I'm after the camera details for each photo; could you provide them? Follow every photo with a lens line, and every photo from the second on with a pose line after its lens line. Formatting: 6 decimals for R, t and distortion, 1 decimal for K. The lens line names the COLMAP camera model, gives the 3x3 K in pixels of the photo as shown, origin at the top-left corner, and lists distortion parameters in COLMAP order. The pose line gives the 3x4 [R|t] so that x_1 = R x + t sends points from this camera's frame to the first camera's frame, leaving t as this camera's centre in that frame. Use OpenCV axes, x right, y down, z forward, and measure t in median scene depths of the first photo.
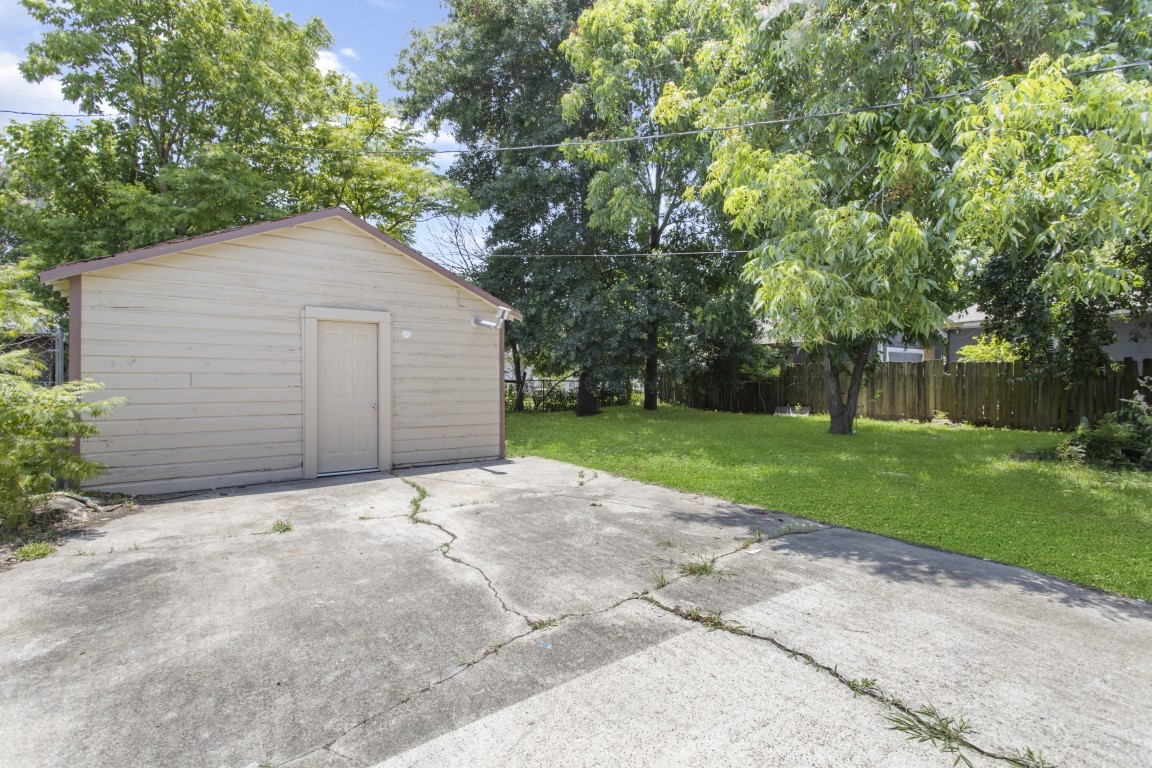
lens RADIAL K [[545.2, 0, 573.1], [0, 545.2, 380.0], [0, 0, 1]] dist [0.006010, -0.000913]
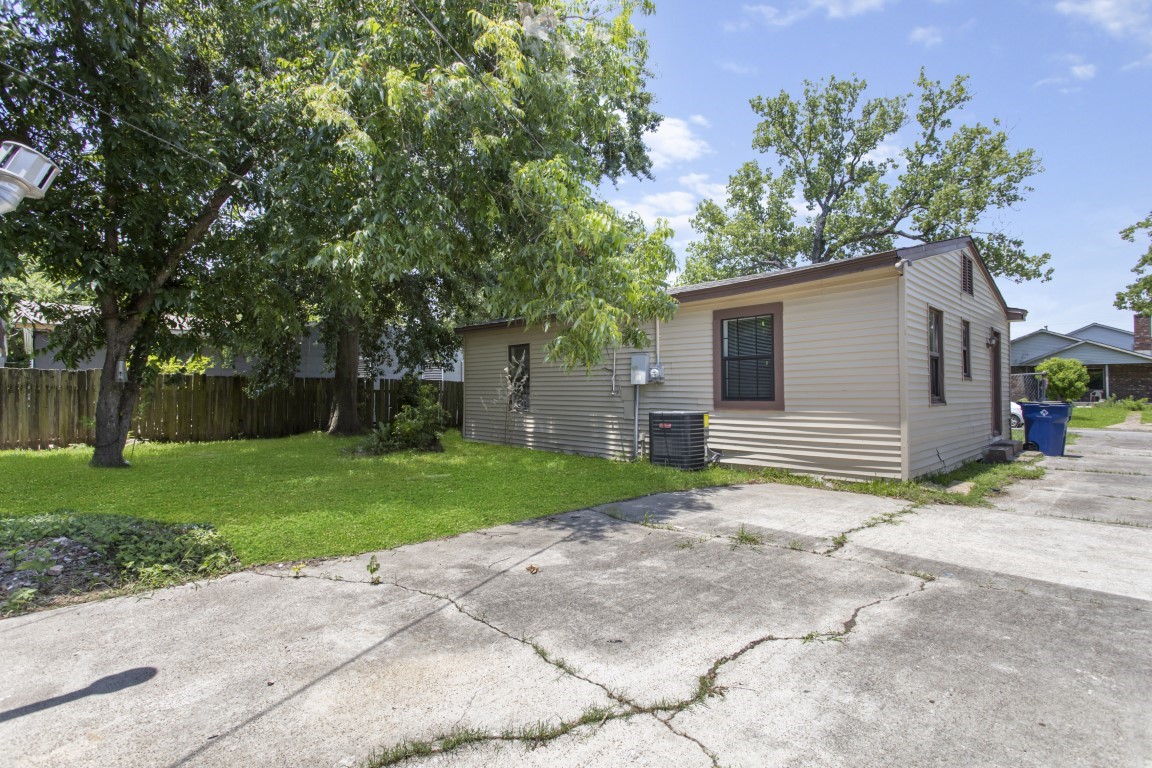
lens RADIAL K [[545.2, 0, 572.7], [0, 545.2, 385.4], [0, 0, 1]] dist [0.006010, -0.000913]
pose [[-0.114474, 0.010359, 0.993372, -0.962048], [0.007927, 0.999923, -0.009514, 0.004455], [-0.993395, 0.006785, -0.114547, 1.525926]]
